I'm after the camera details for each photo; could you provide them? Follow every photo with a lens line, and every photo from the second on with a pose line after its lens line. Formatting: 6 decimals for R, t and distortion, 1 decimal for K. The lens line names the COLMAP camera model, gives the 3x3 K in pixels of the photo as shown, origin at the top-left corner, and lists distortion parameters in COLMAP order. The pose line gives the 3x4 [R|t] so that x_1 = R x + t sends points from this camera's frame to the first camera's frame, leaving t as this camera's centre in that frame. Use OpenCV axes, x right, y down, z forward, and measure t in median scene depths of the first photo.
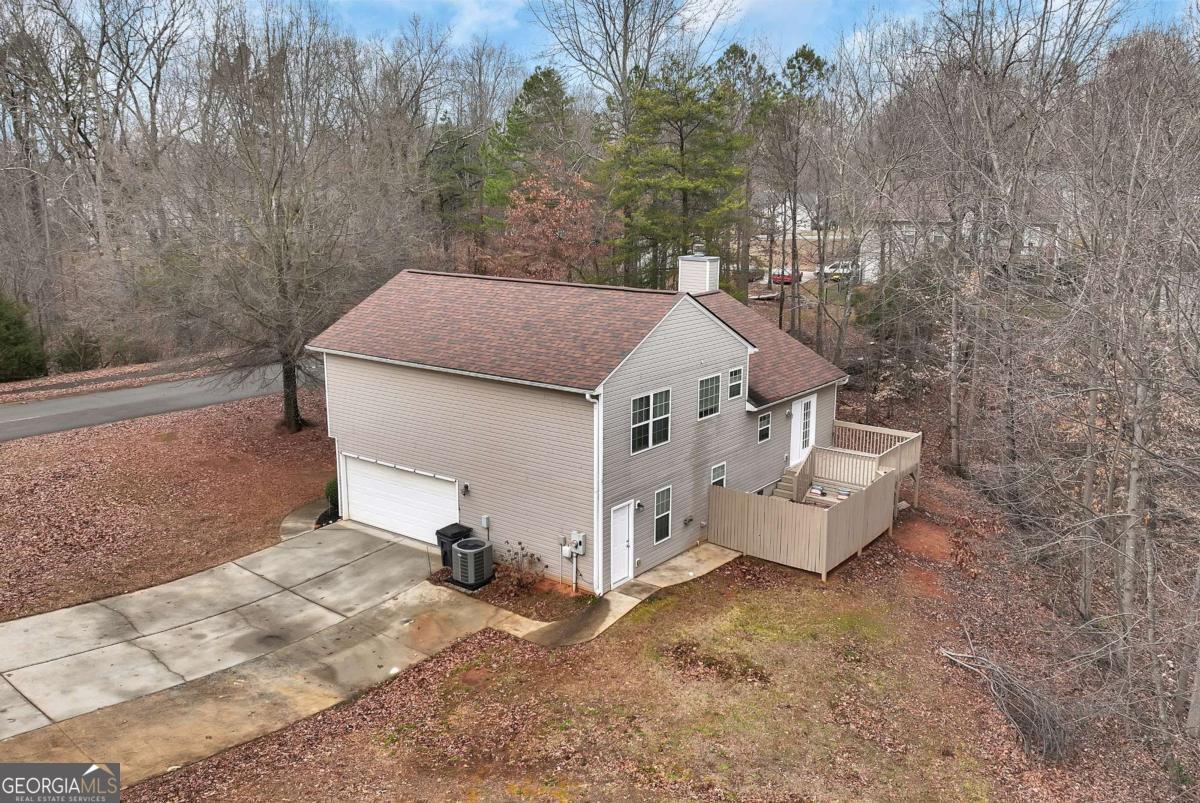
lens RADIAL K [[1011.4, 0, 600.0], [0, 1011.4, 401.5], [0, 0, 1]] dist [0.004456, 0.000825]
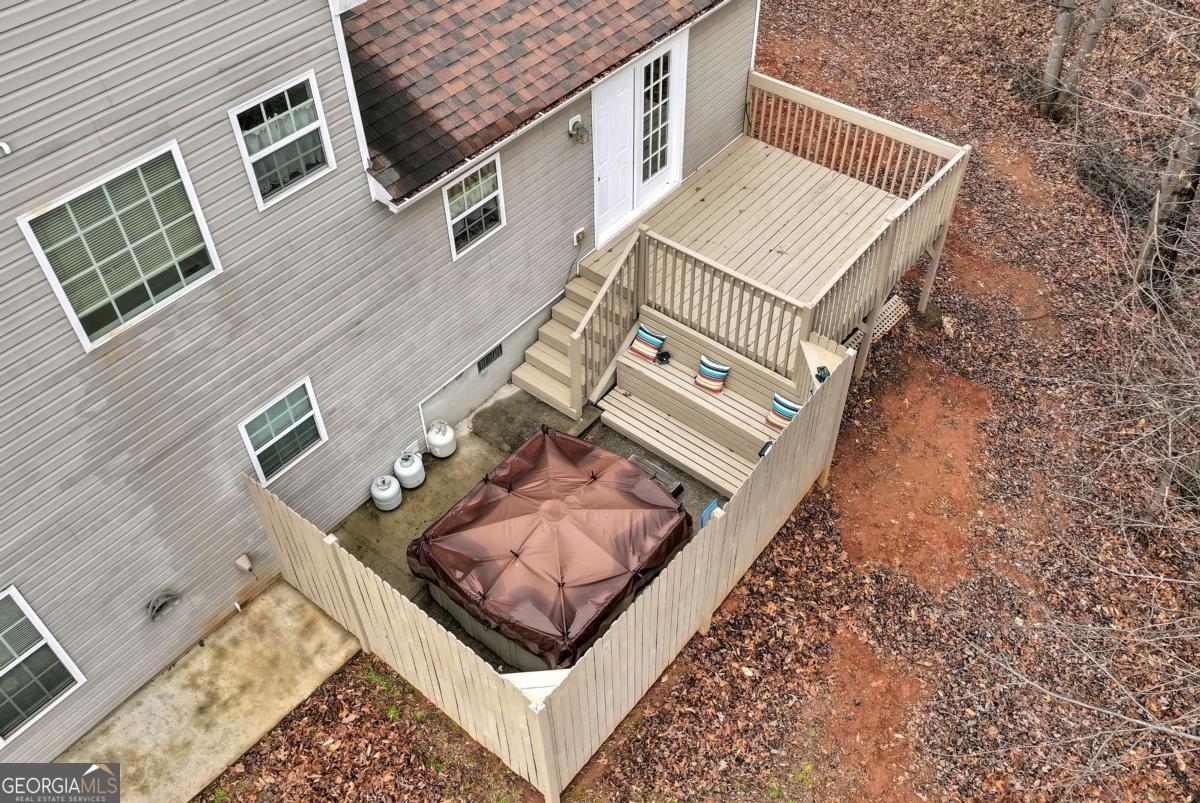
lens RADIAL K [[1011.4, 0, 600.0], [0, 1011.4, 401.5], [0, 0, 1]] dist [0.004456, 0.000825]
pose [[0.999475, 0.009463, -0.031002, 0.226786], [0.009231, 0.833748, 0.552068, -0.108447], [0.031072, -0.552064, 0.833222, 0.736156]]
